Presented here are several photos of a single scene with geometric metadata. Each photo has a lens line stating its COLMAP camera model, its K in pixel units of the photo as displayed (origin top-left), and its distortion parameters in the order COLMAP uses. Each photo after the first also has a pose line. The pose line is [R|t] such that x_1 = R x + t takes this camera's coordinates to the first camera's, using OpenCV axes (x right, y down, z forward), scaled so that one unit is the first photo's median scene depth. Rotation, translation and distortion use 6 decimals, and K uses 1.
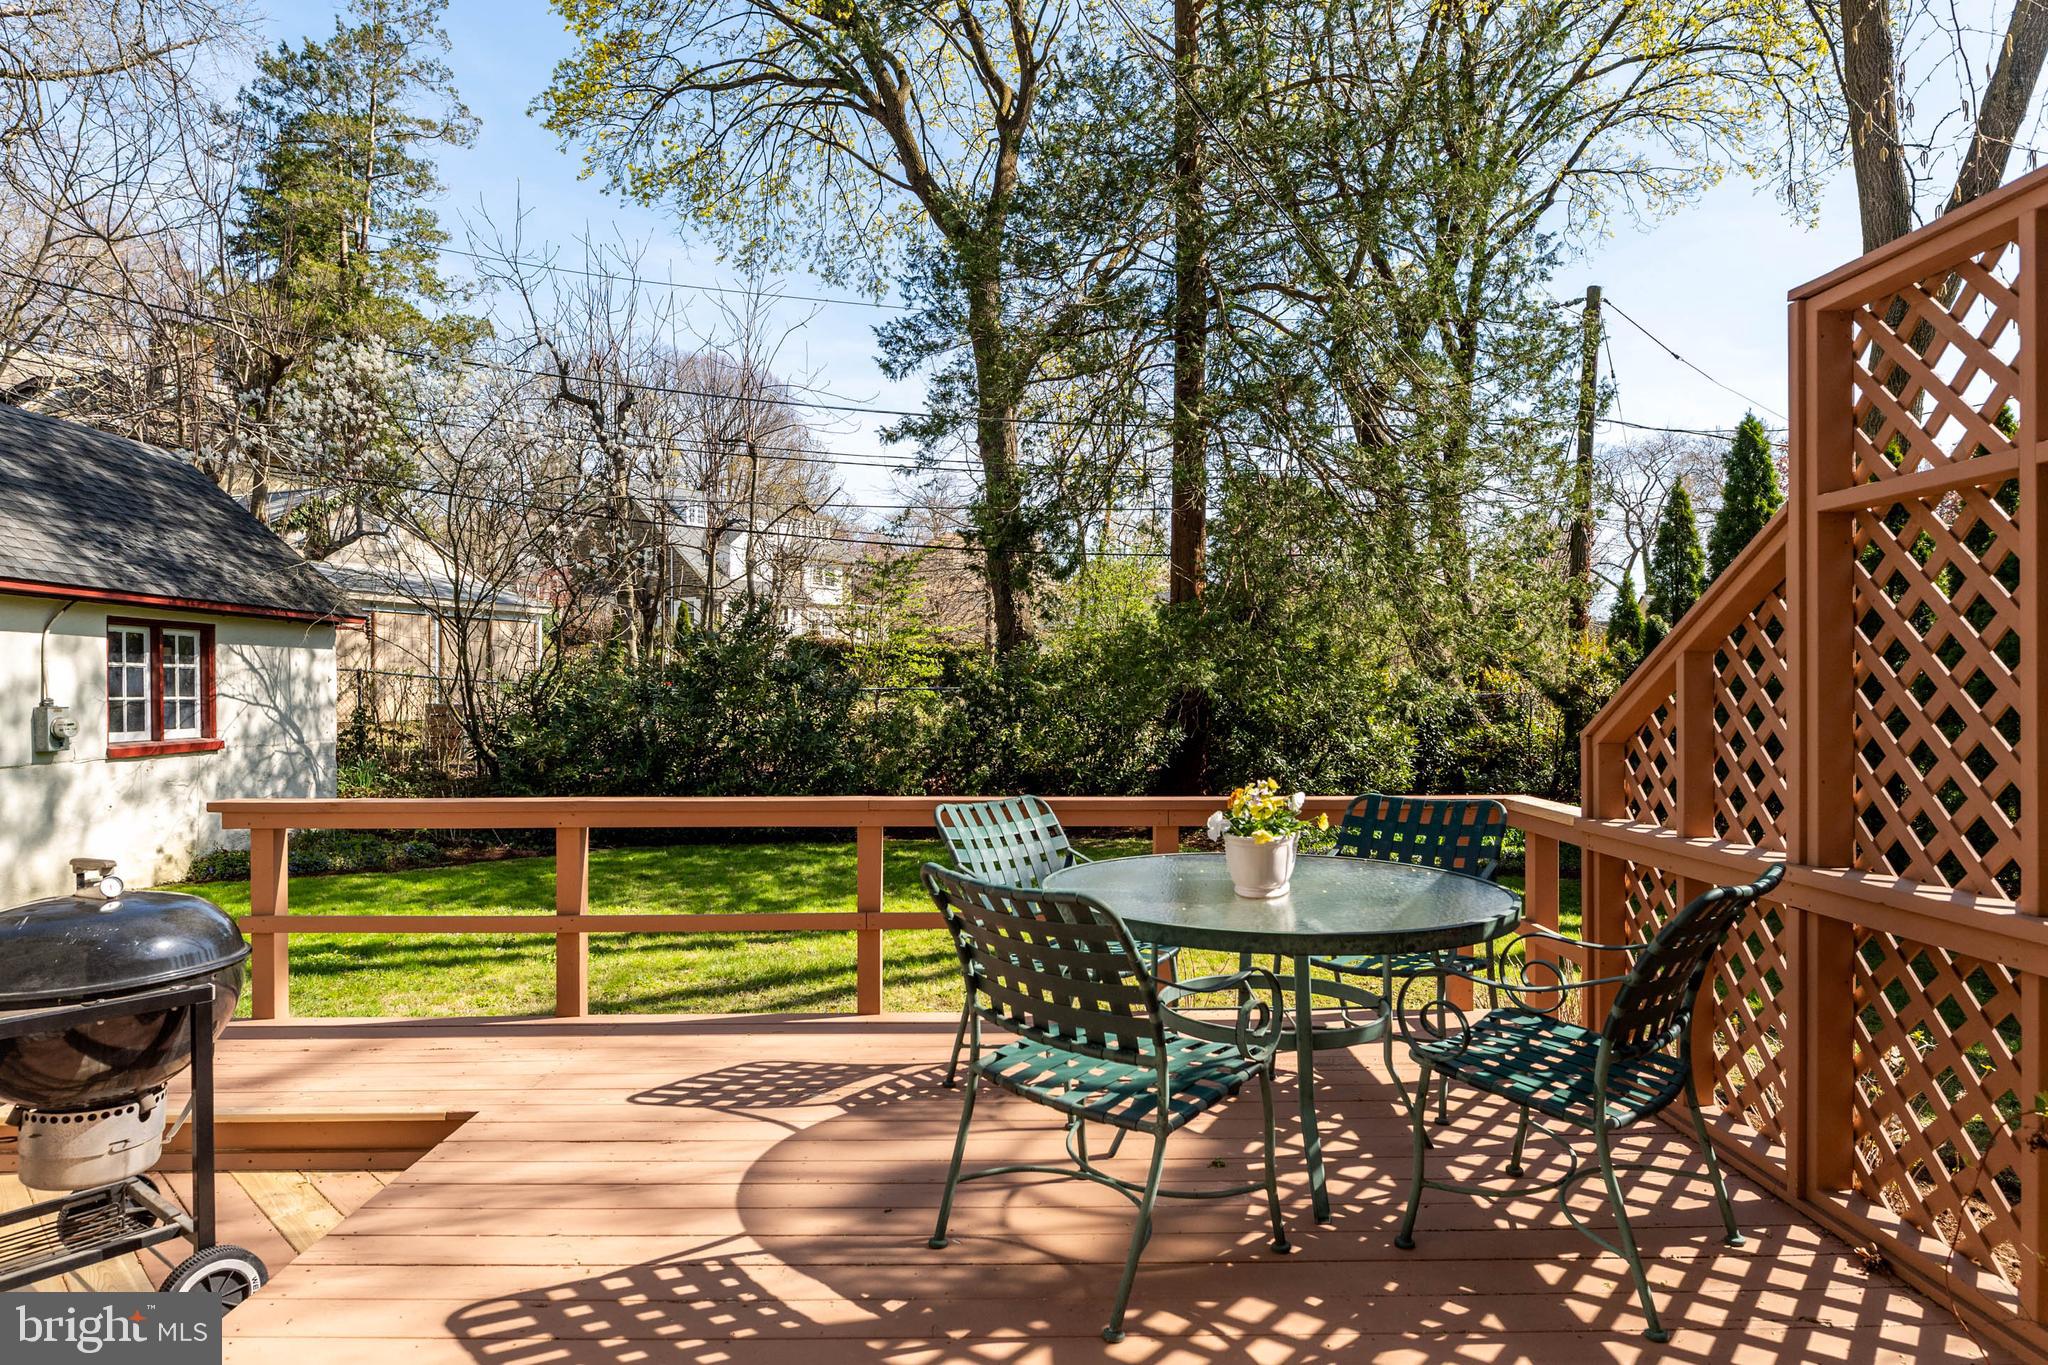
lens RADIAL K [[1171.0, 0, 1026.9], [0, 1171.0, 692.7], [0, 0, 1]] dist [-0.000710, 0.000075]
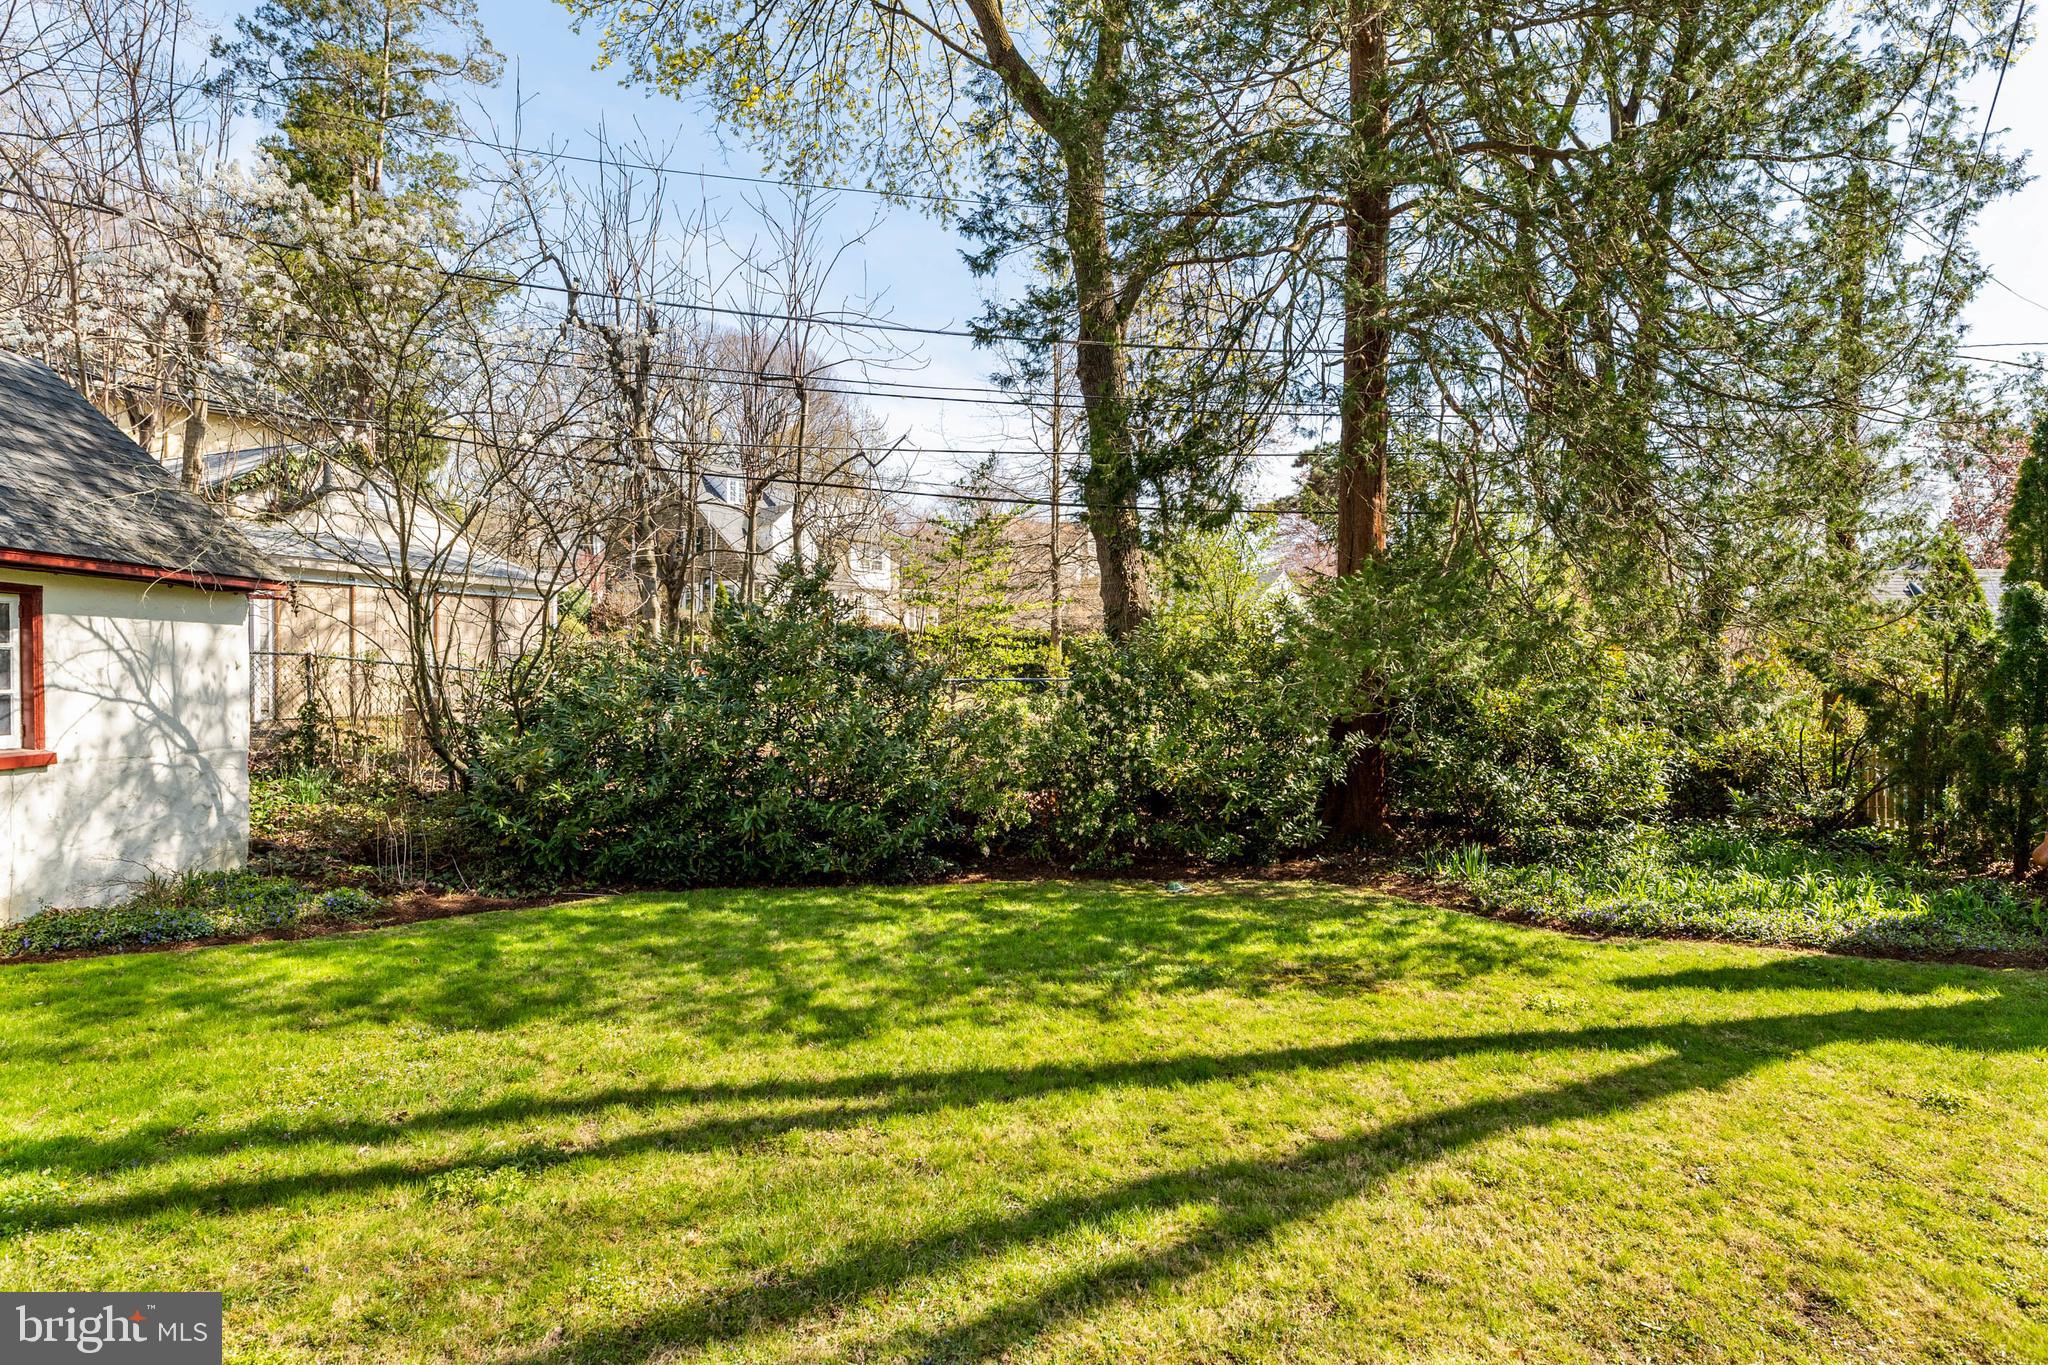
lens RADIAL K [[1196.3, 0, 1015.3], [0, 1196.3, 662.5], [0, 0, 1]] dist [-0.001978, -0.000537]
pose [[0.998951, 0.001346, -0.045780, -0.048892], [-0.002147, 0.999846, -0.017435, -0.000736], [0.045750, 0.017515, 0.998799, 0.185545]]
